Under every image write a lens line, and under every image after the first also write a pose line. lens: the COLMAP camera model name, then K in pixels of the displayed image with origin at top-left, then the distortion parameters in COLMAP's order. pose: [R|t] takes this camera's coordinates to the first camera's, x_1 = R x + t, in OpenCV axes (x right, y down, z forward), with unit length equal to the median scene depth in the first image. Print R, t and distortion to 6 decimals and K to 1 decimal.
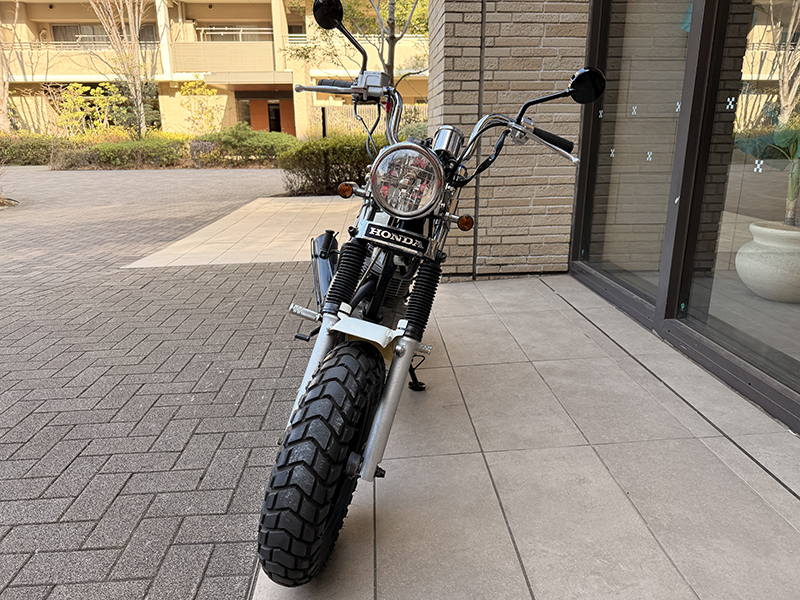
lens RADIAL K [[559.2, 0, 400.0], [0, 559.2, 309.4], [0, 0, 1]] dist [0.063011, -0.088526]
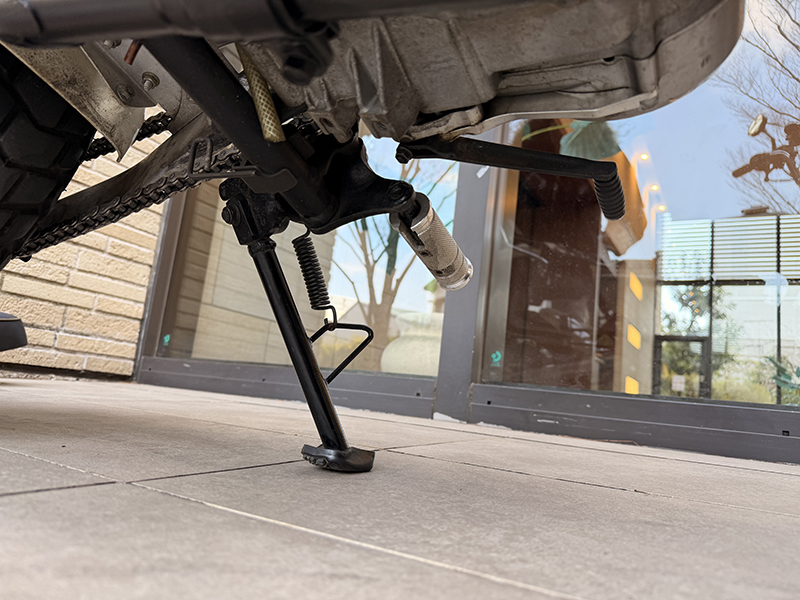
lens RADIAL K [[563.6, 0, 400.0], [0, 563.6, 300.0], [0, 0, 1]] dist [-0.000304, -0.001589]
pose [[0.549760, 0.213779, 0.807504, 0.003232], [0.134517, 0.931423, -0.338166, 0.083852], [-0.824420, 0.294534, 0.483303, 0.596061]]
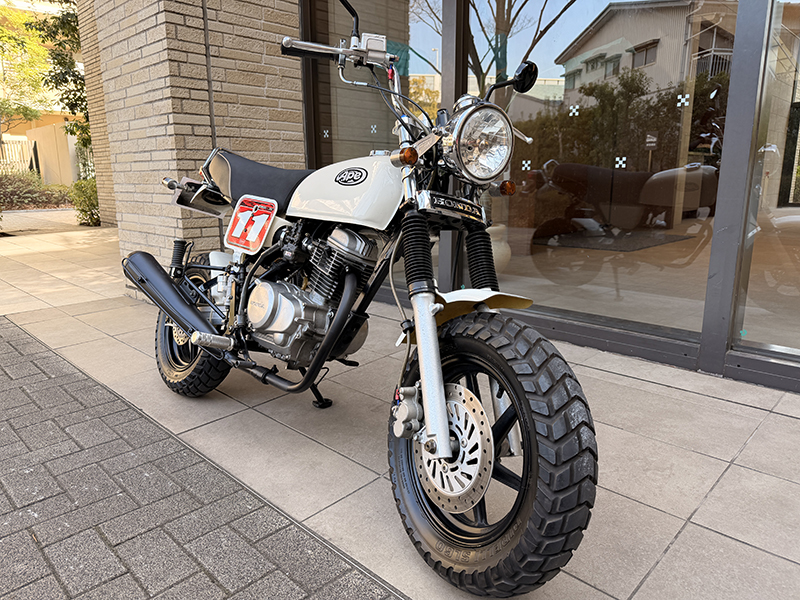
lens RADIAL K [[559.2, 0, 400.0], [0, 559.2, 309.4], [0, 0, 1]] dist [0.063011, -0.088526]
pose [[0.737524, -0.152424, 0.657894, -0.294125], [0.201949, 0.979396, 0.000519, 0.009716], [-0.644418, 0.132478, 0.753110, 0.146131]]
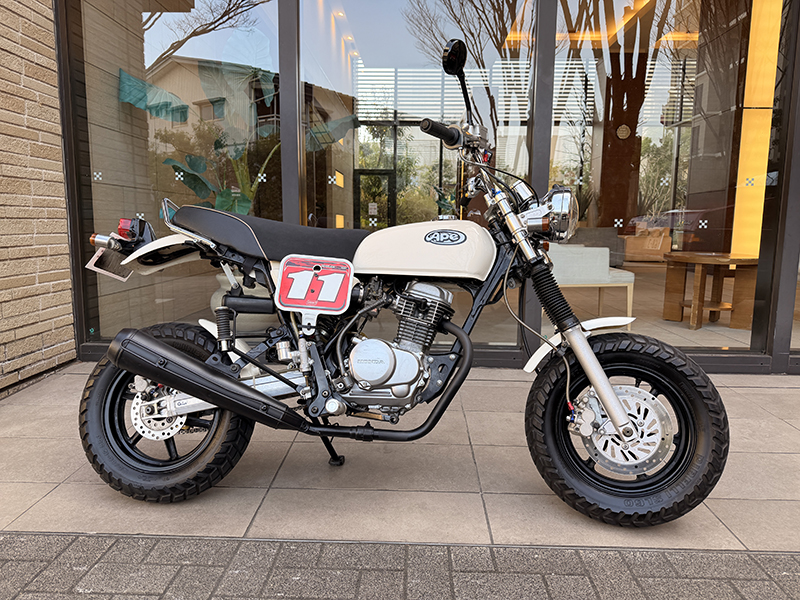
lens RADIAL K [[562.9, 0, 400.0], [0, 562.9, 300.0], [0, 0, 1]] dist [0.034294, -0.000725]
pose [[0.085560, -0.130204, 0.987789, -0.532178], [0.287913, 0.952359, 0.100595, -0.107944], [-0.953827, 0.275790, 0.118971, 0.479549]]
